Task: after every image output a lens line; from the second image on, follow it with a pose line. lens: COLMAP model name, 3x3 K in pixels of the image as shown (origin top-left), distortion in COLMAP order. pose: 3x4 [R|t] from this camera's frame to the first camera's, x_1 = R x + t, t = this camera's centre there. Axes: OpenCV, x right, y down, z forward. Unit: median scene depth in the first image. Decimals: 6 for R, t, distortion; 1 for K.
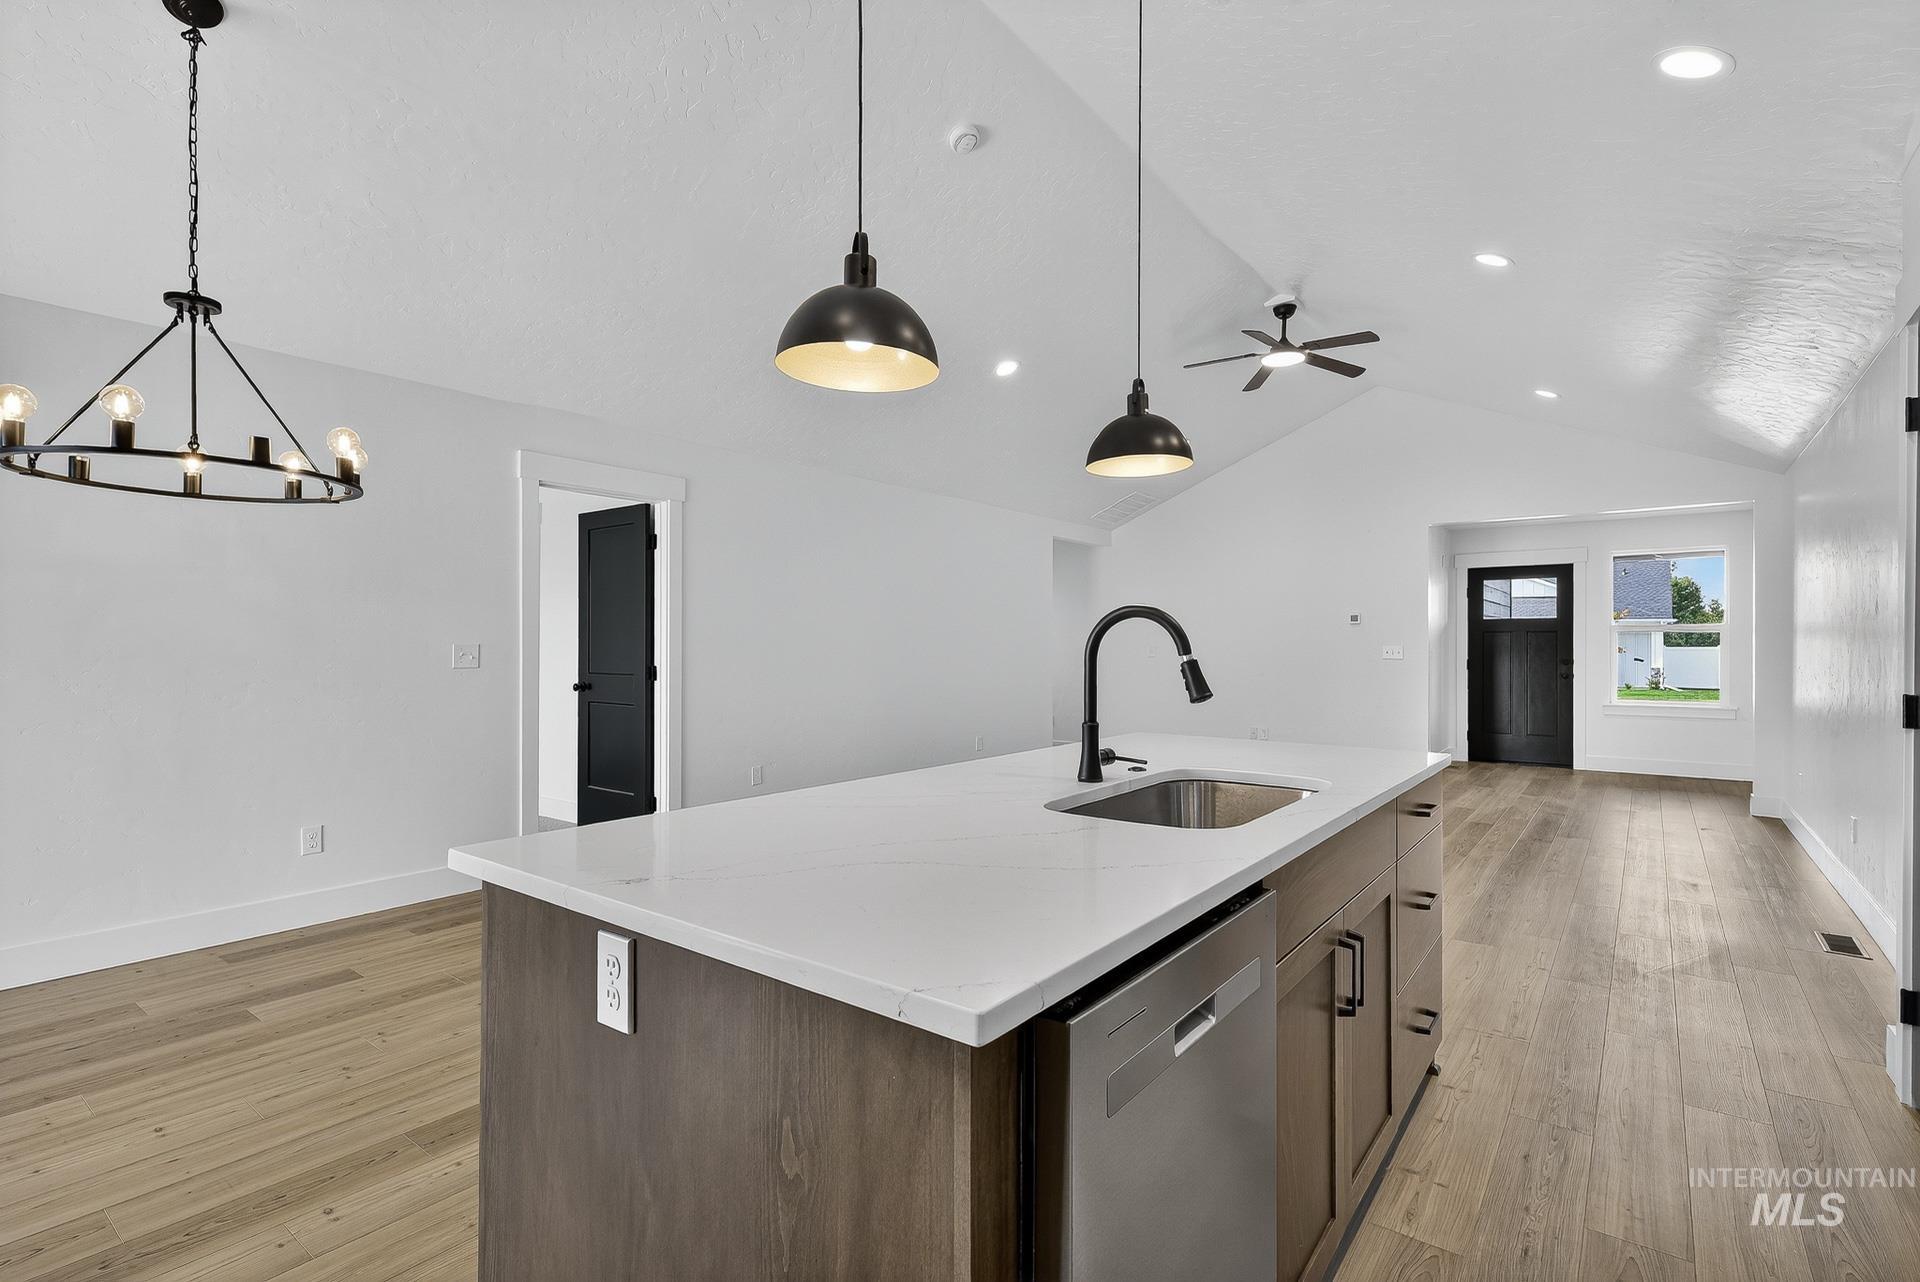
lens RADIAL K [[905.6, 0, 960.0], [0, 905.6, 641.0], [0, 0, 1]] dist [0.000155, -0.000366]
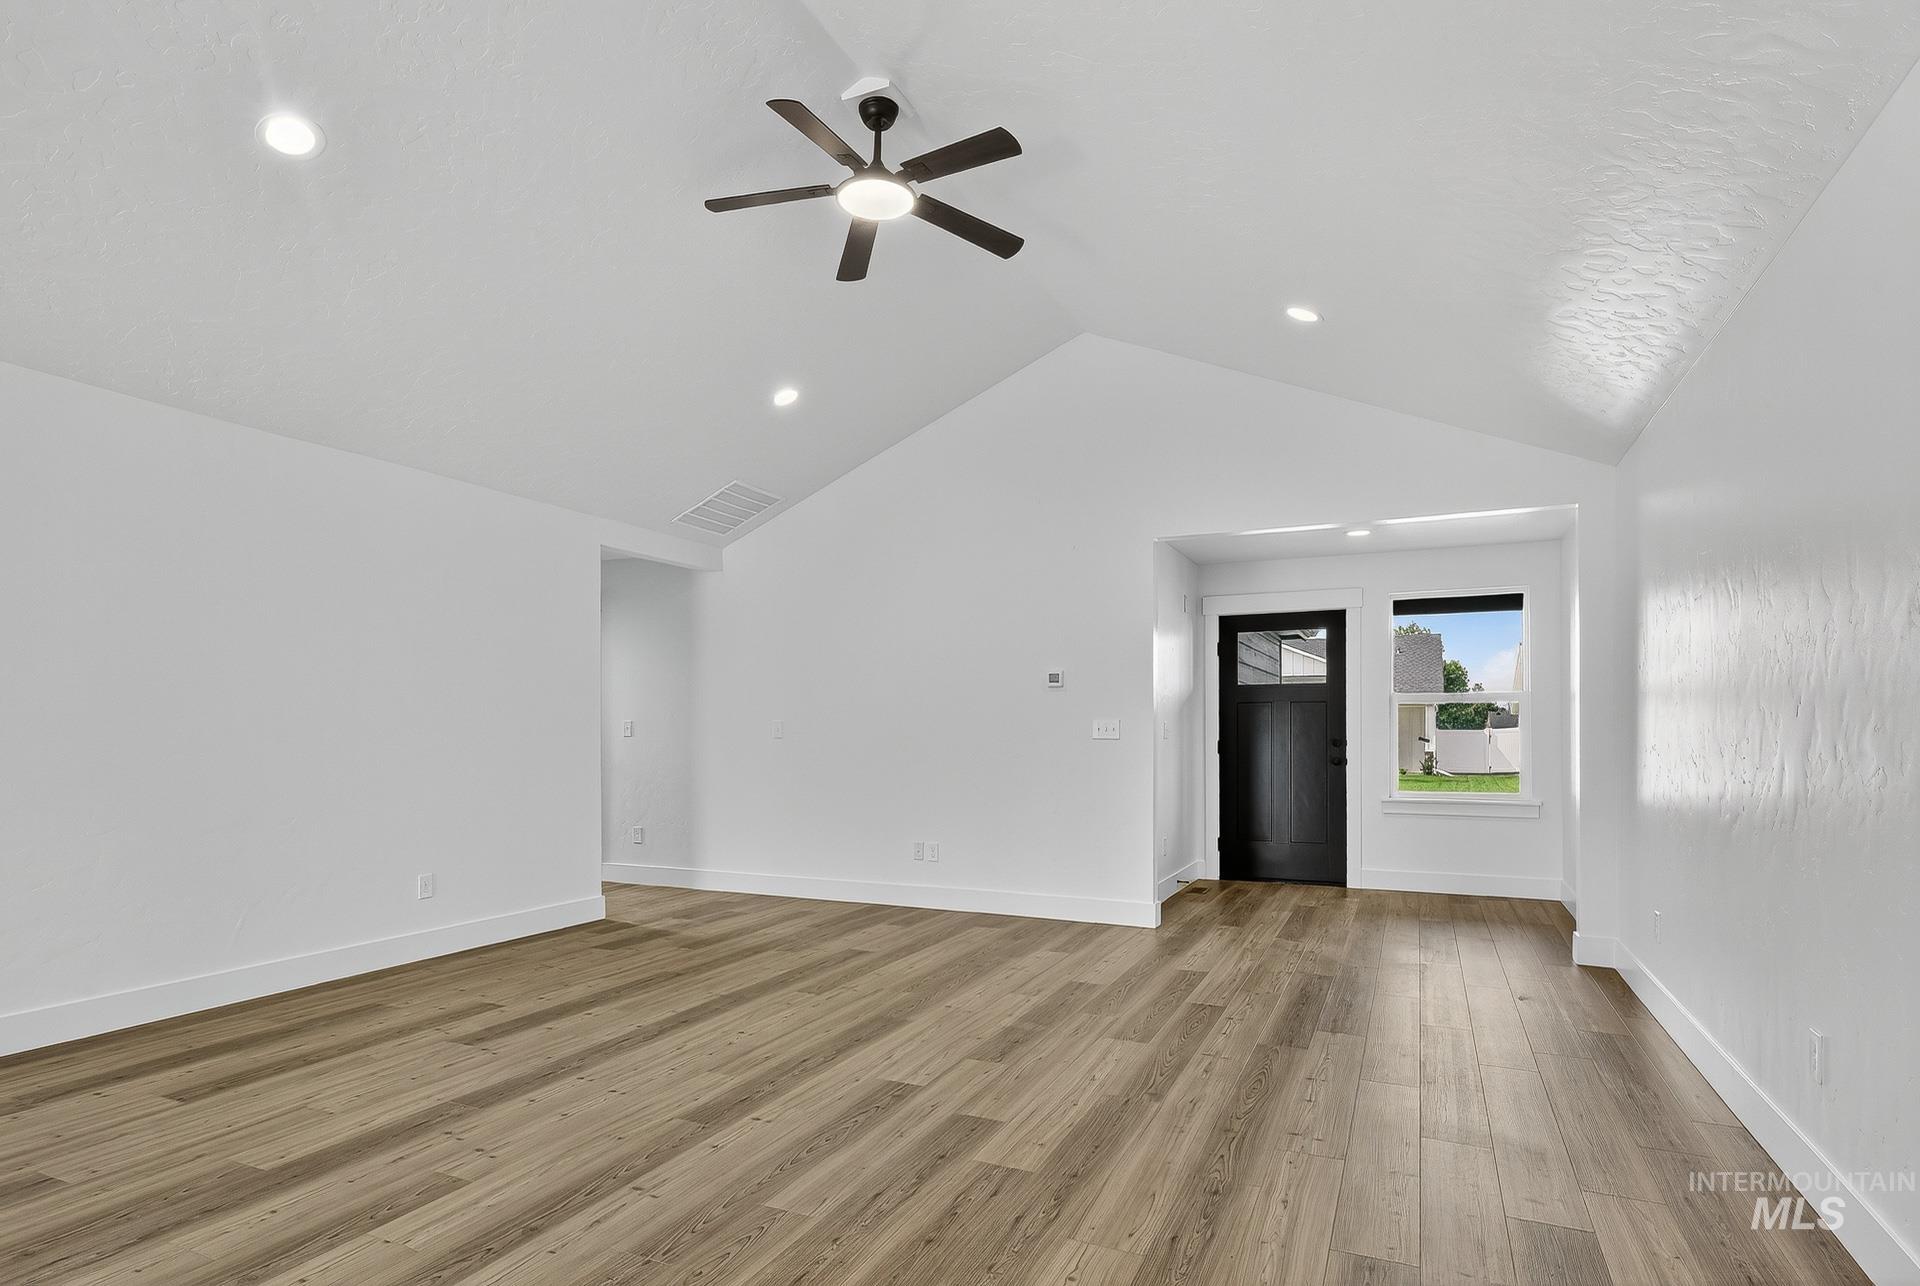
lens RADIAL K [[1023.0, 0, 959.2], [0, 1023.0, 724.1], [0, 0, 1]] dist [-0.001381, 0.000072]
pose [[0.974358, -0.001078, 0.225001, 0.200111], [0.001650, 0.999996, -0.002354, 0.010342], [-0.224997, 0.002665, 0.974356, 0.284495]]
